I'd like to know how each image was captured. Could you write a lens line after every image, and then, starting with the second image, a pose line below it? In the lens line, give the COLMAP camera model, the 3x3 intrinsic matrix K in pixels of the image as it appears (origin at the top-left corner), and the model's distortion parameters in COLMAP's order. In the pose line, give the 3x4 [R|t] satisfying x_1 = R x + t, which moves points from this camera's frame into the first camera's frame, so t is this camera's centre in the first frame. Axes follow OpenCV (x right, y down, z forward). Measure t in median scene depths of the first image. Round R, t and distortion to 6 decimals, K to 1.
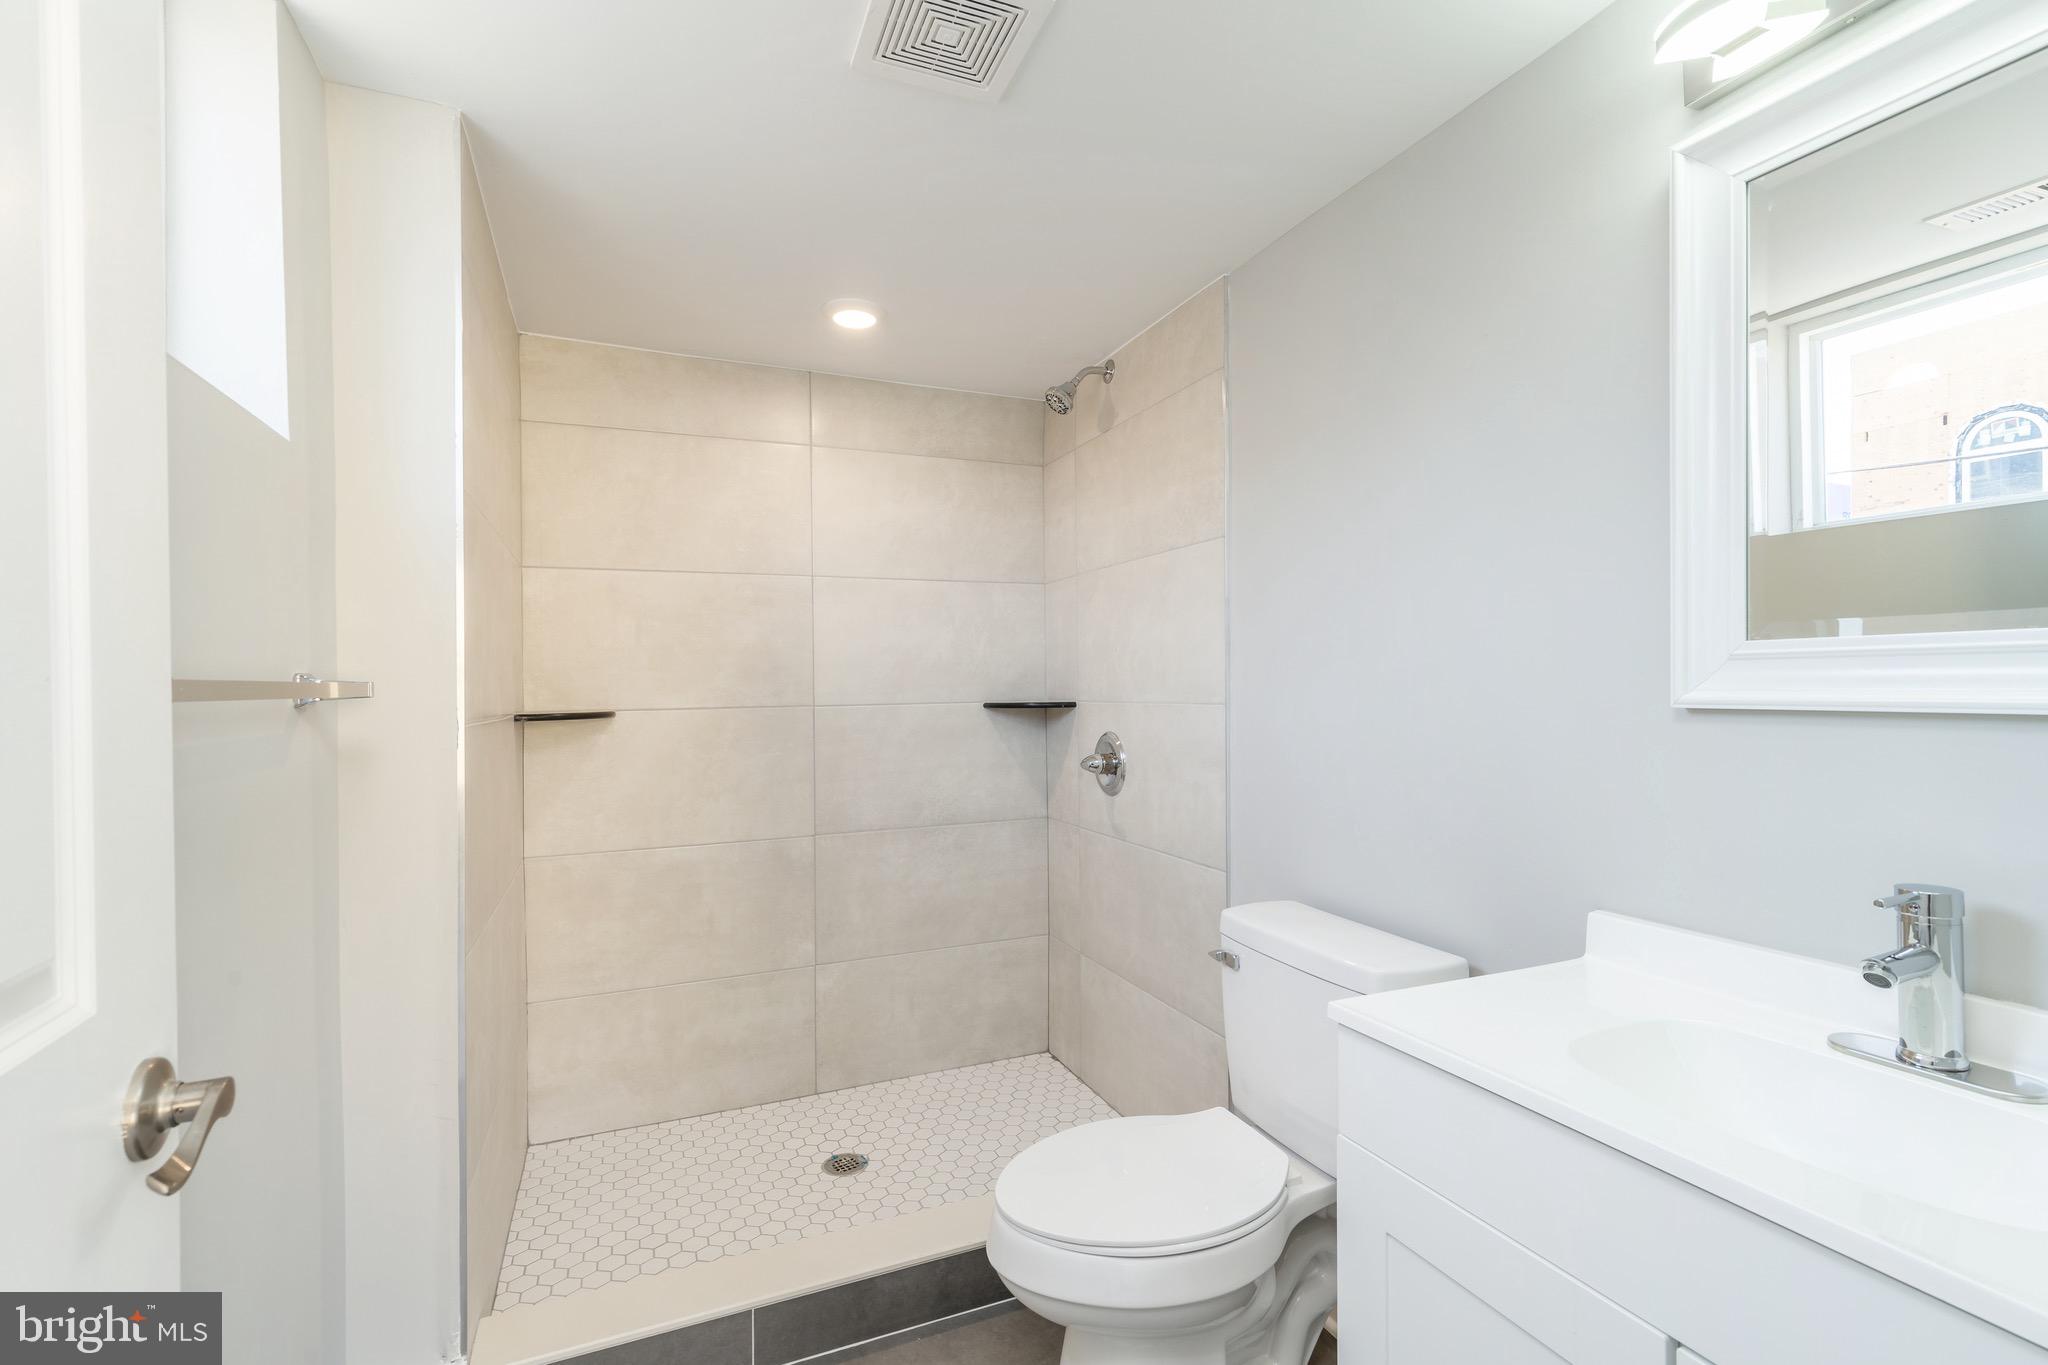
lens RADIAL K [[926.9, 0, 1019.4], [0, 926.9, 665.2], [0, 0, 1]] dist [0.004135, 0.000236]
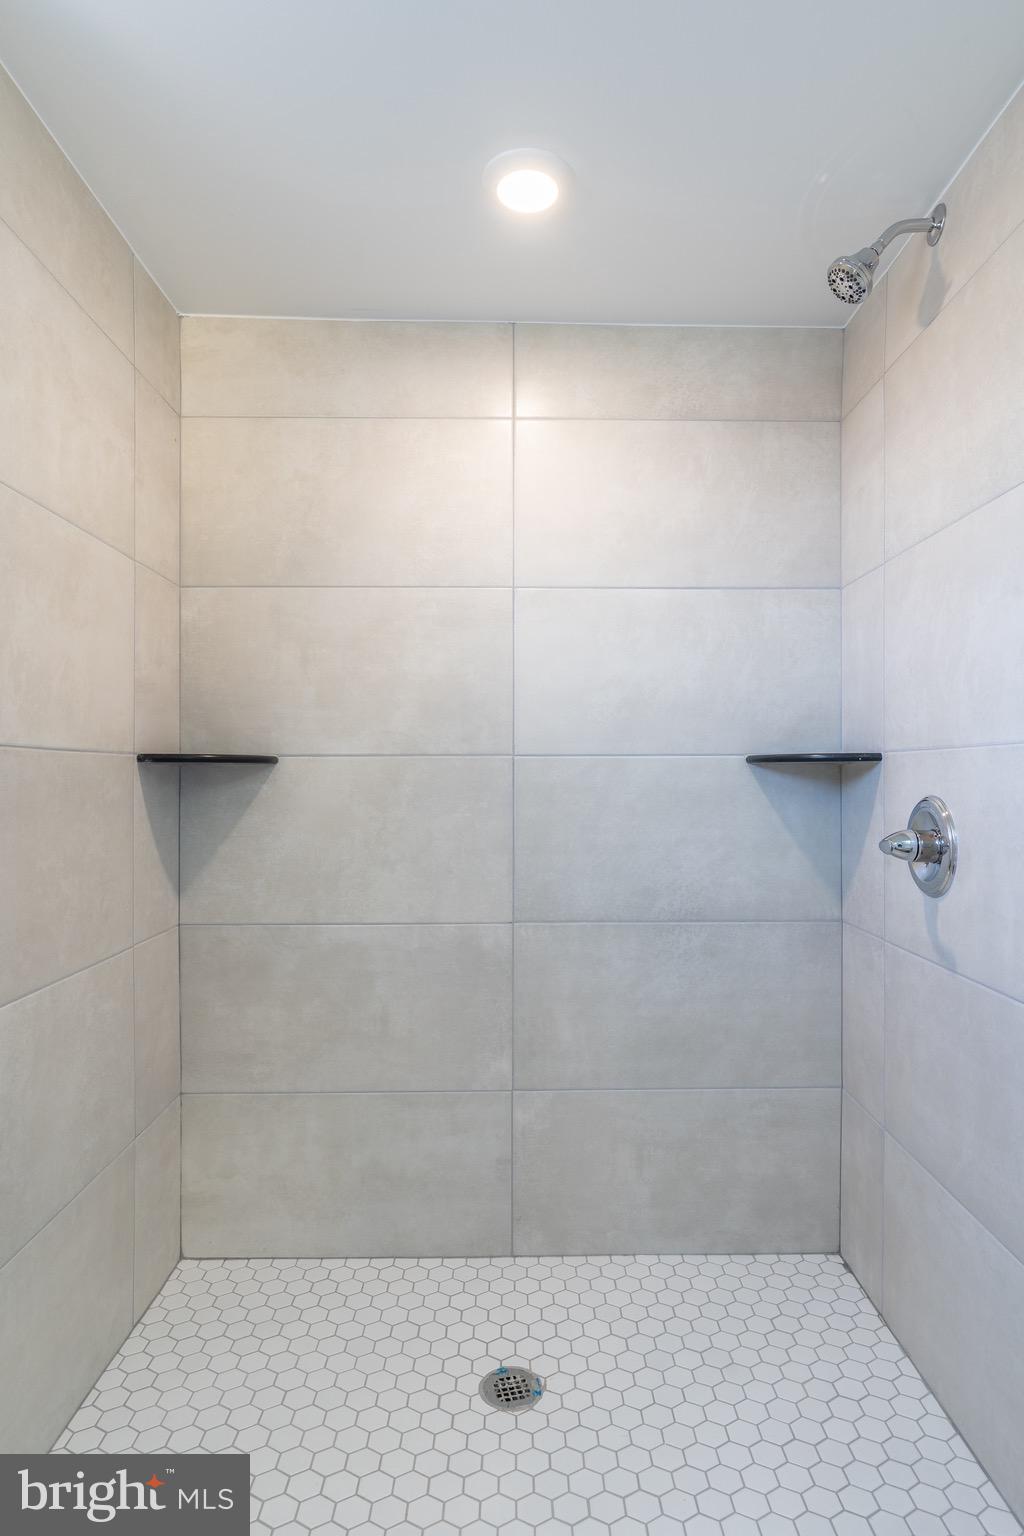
lens RADIAL K [[892.1, 0, 519.2], [0, 892.1, 759.6], [0, 0, 1]] dist [0.000799, 0.000124]
pose [[0.929511, 0.008747, -0.368691, 0.056689], [-0.004766, 0.999920, 0.011709, 0.039099], [0.368764, -0.009126, 0.929478, 0.312888]]
